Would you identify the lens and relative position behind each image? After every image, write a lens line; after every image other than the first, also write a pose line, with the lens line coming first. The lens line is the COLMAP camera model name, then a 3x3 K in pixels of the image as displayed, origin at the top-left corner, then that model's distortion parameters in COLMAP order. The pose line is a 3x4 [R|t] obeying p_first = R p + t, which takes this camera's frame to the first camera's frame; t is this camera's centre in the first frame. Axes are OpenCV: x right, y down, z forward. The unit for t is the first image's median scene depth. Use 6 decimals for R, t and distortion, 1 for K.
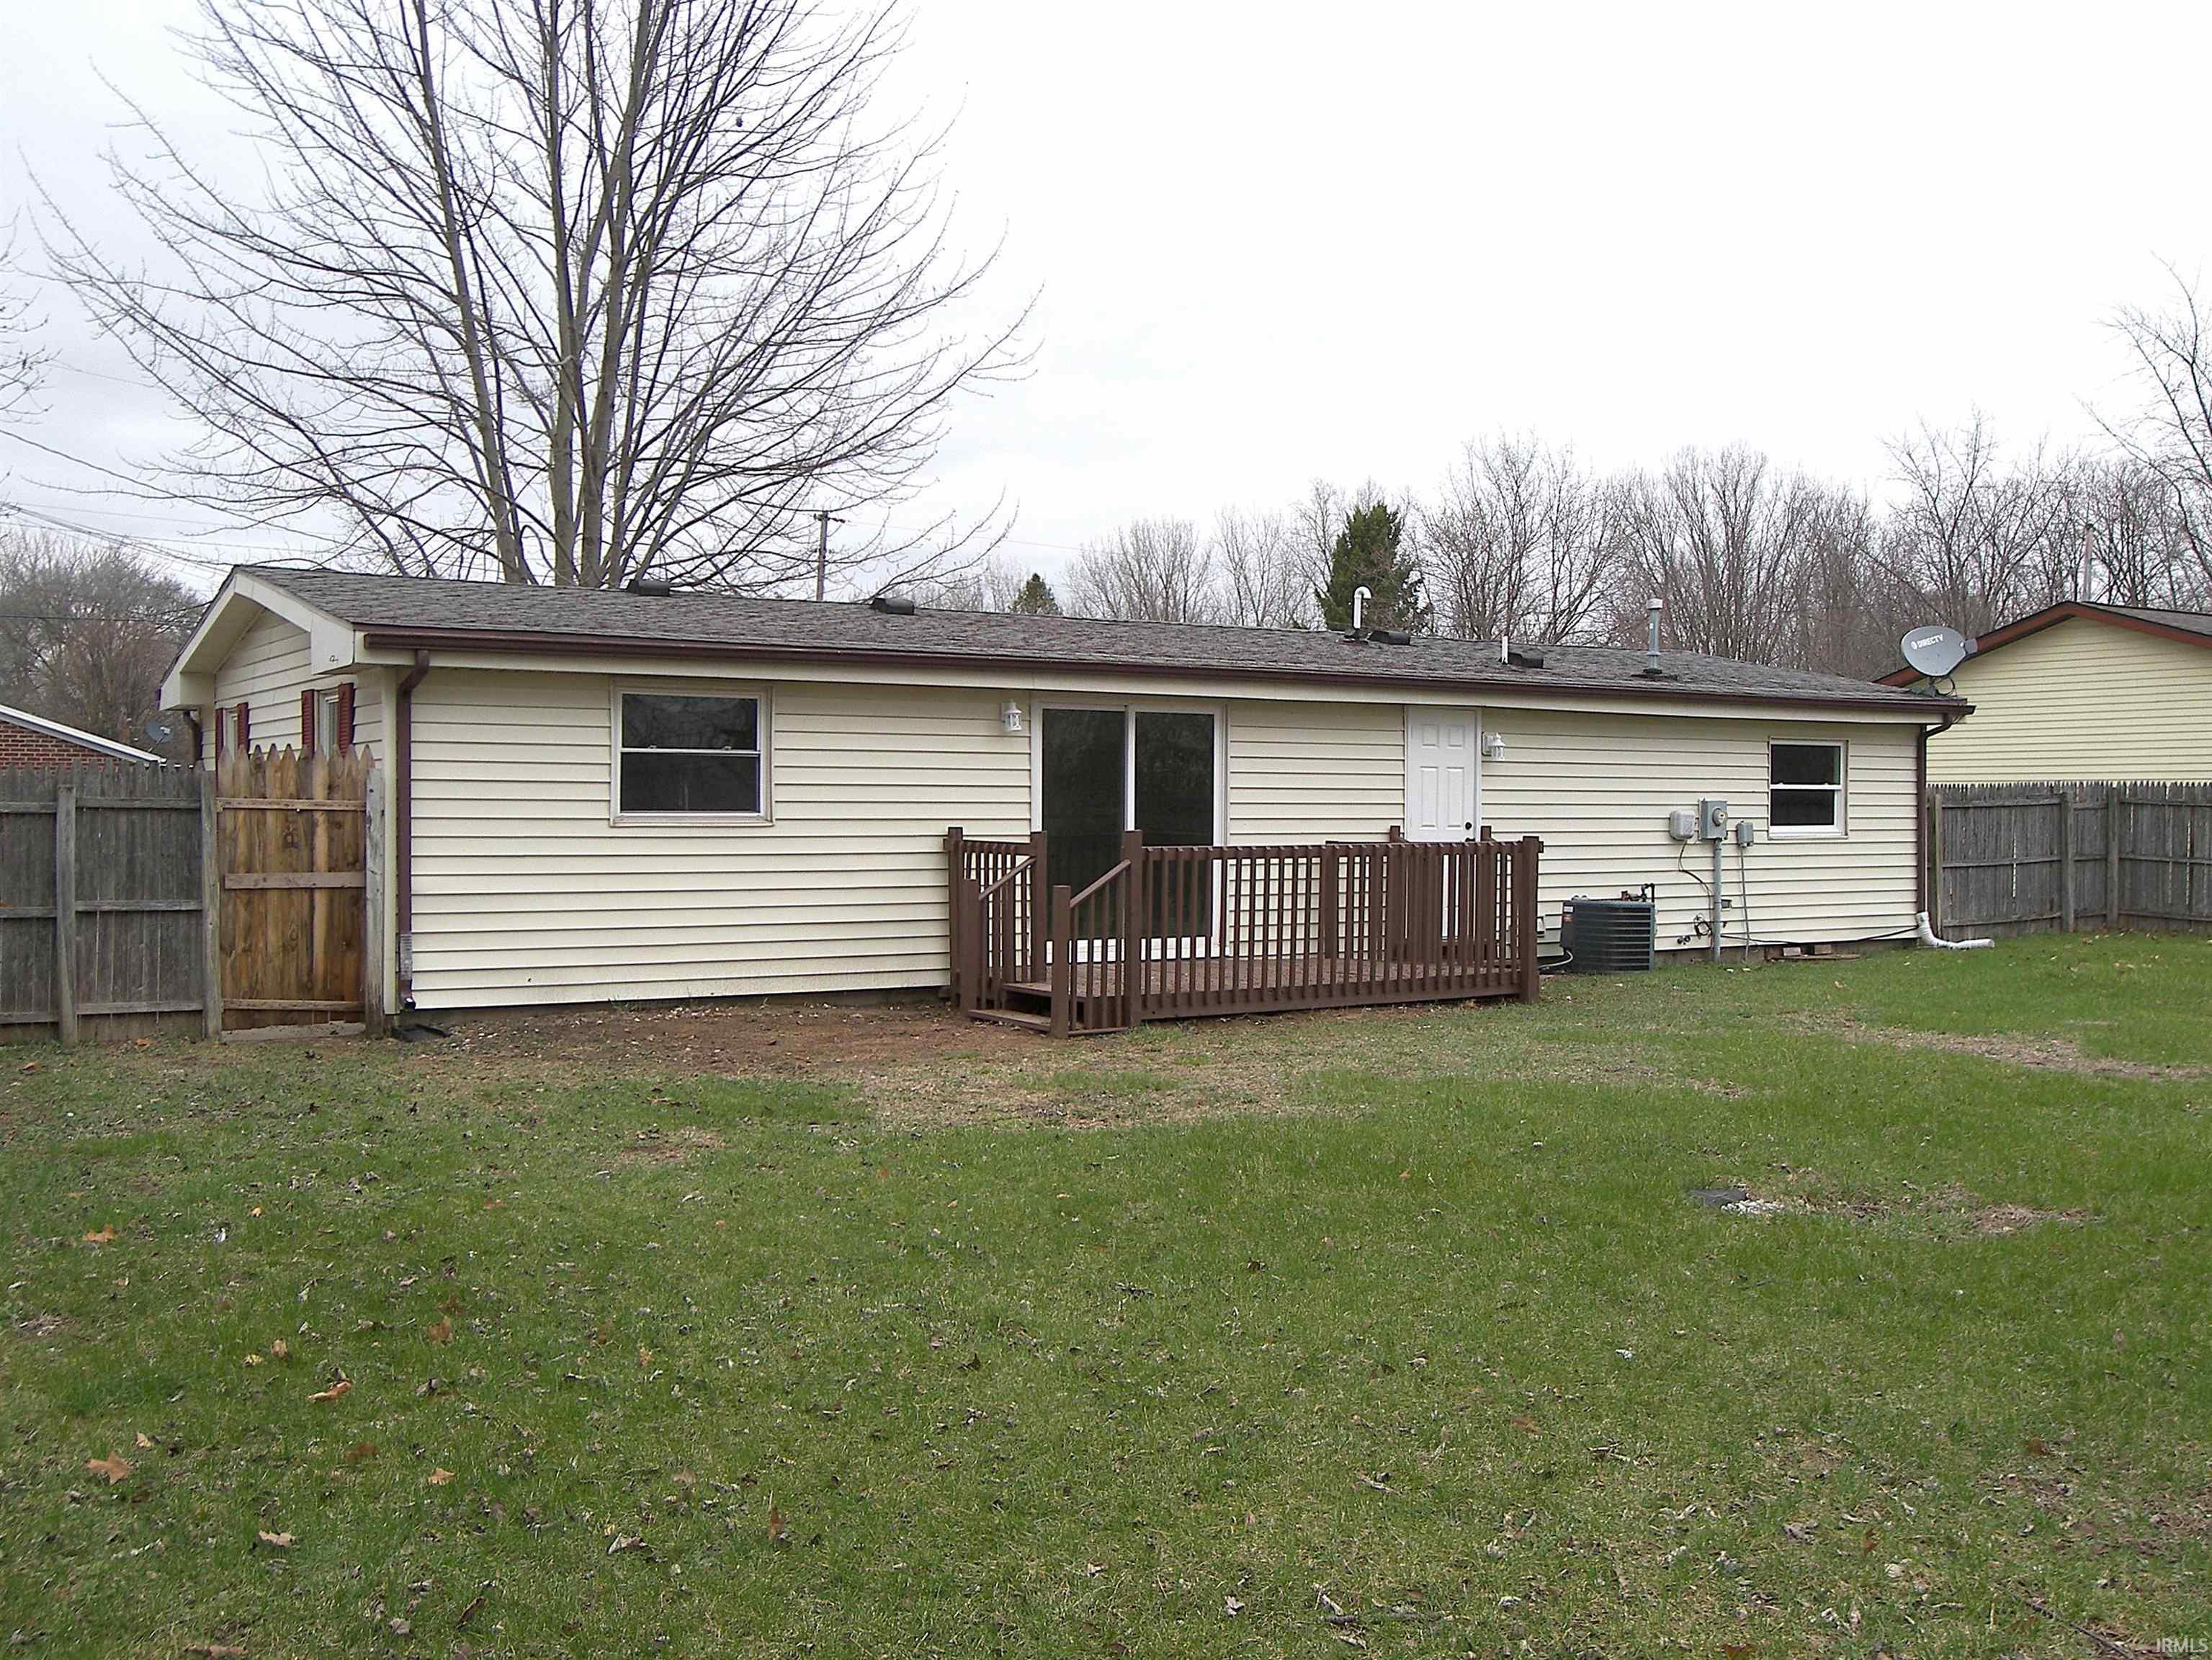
lens RADIAL K [[2134.4, 0, 1106.0], [0, 2134.4, 830.0], [0, 0, 1]] dist [-0.013348, -0.009925]
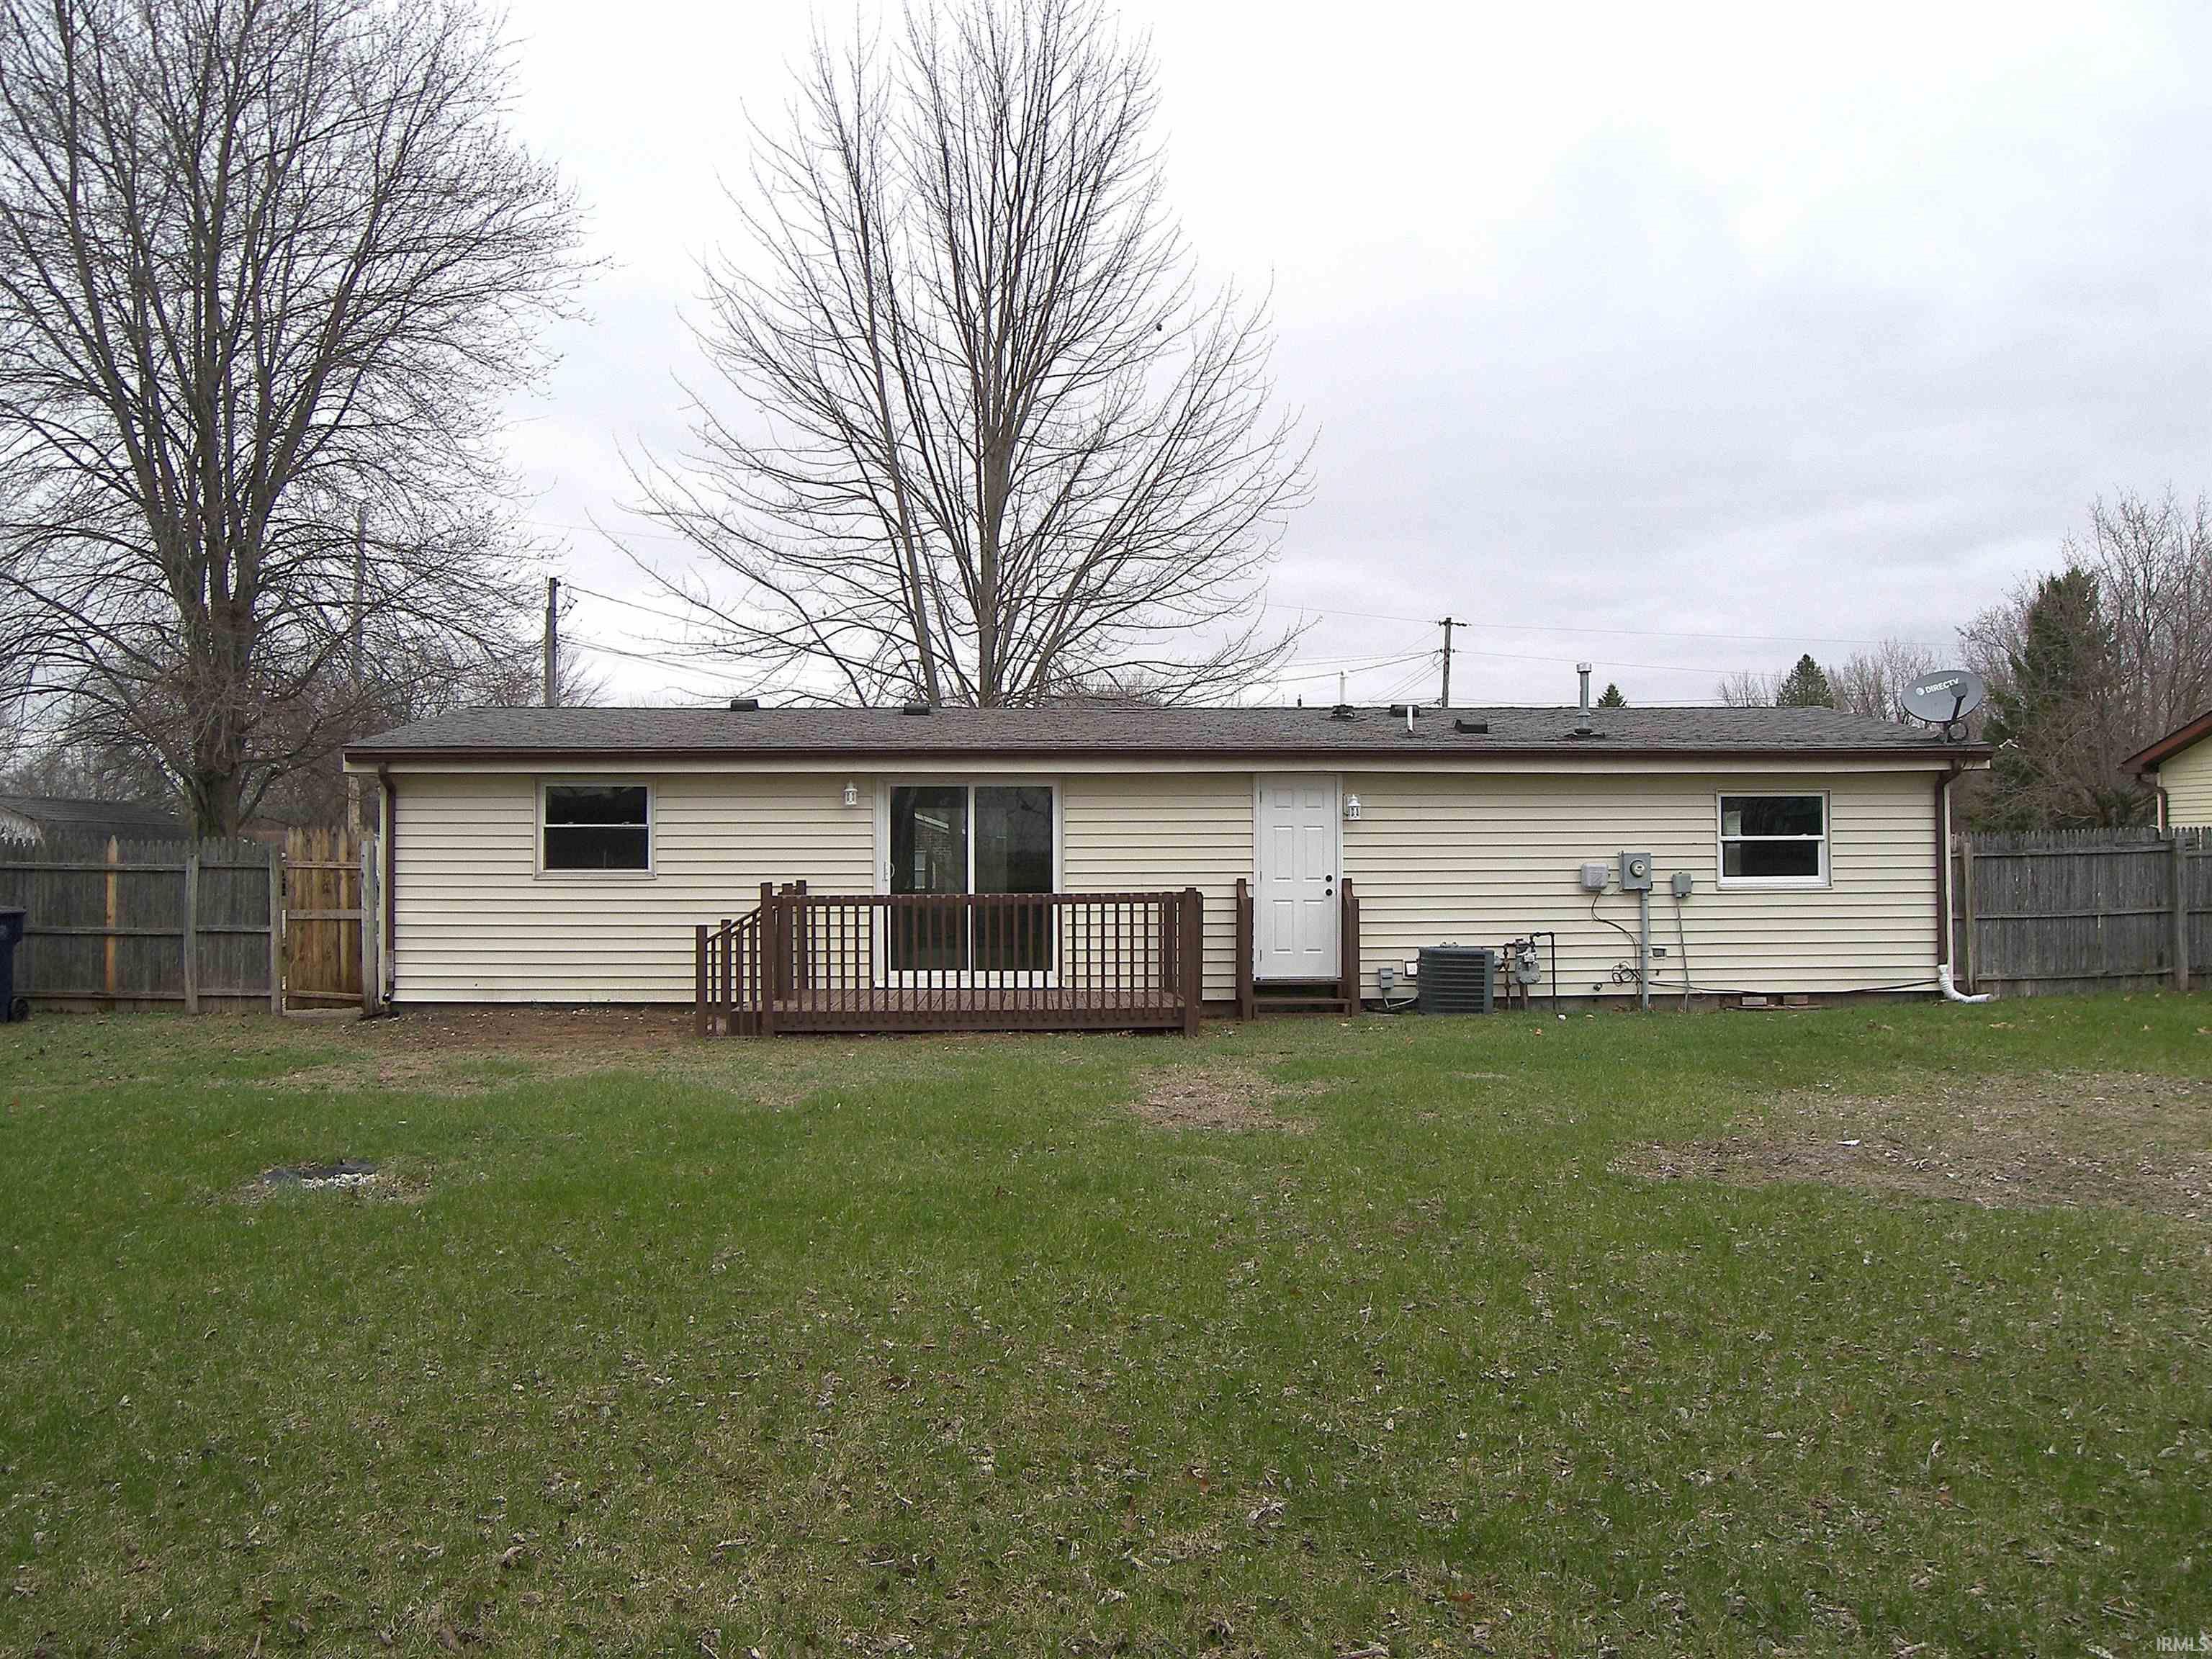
lens RADIAL K [[1753.6, 0, 1105.8], [0, 1753.6, 786.1], [0, 0, 1]] dist [-0.071977, 0.004615]
pose [[0.861636, -0.029303, -0.506680, 0.578896], [0.000879, 0.998416, -0.056248, 0.001474], [0.507526, 0.048020, 0.860297, 0.159809]]
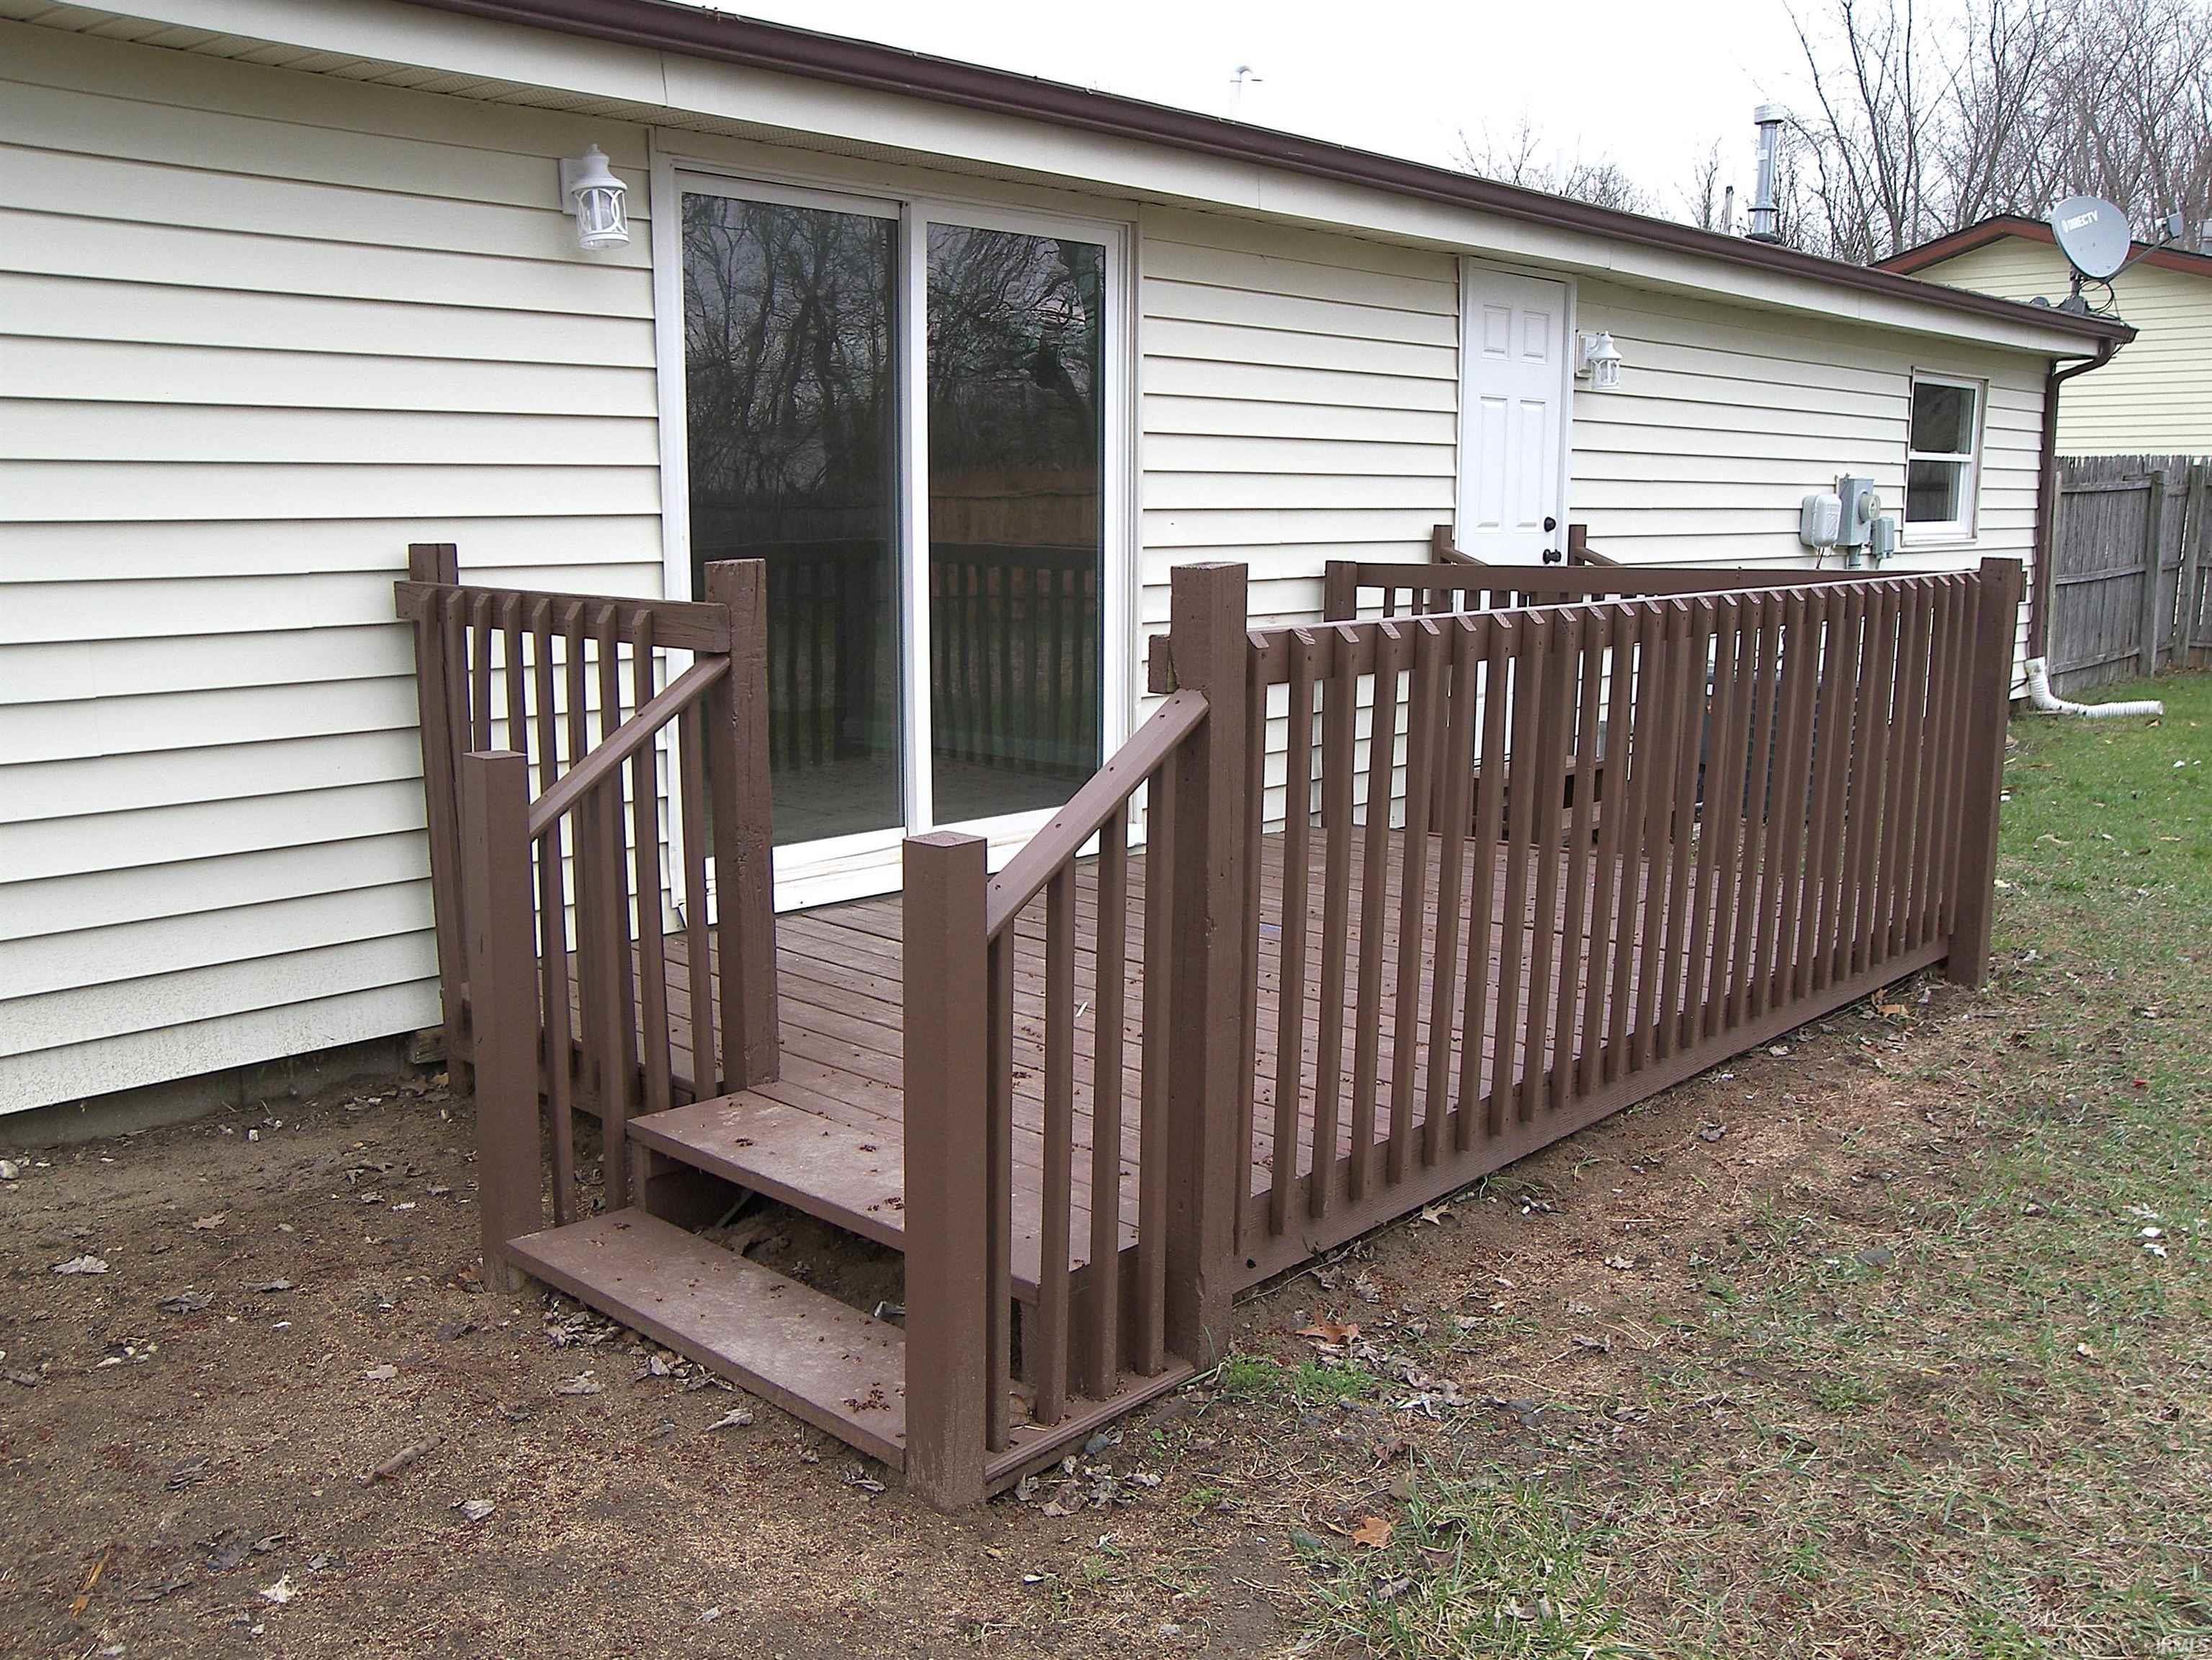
lens RADIAL K [[1982.1, 0, 1106.0], [0, 1982.1, 830.0], [0, 0, 1]] dist [-0.079461, 0.082718]
pose [[0.969271, -0.044533, 0.241933, -0.042075], [0.007056, 0.988106, 0.153615, -0.003155], [-0.245896, -0.147187, 0.958056, 0.632961]]
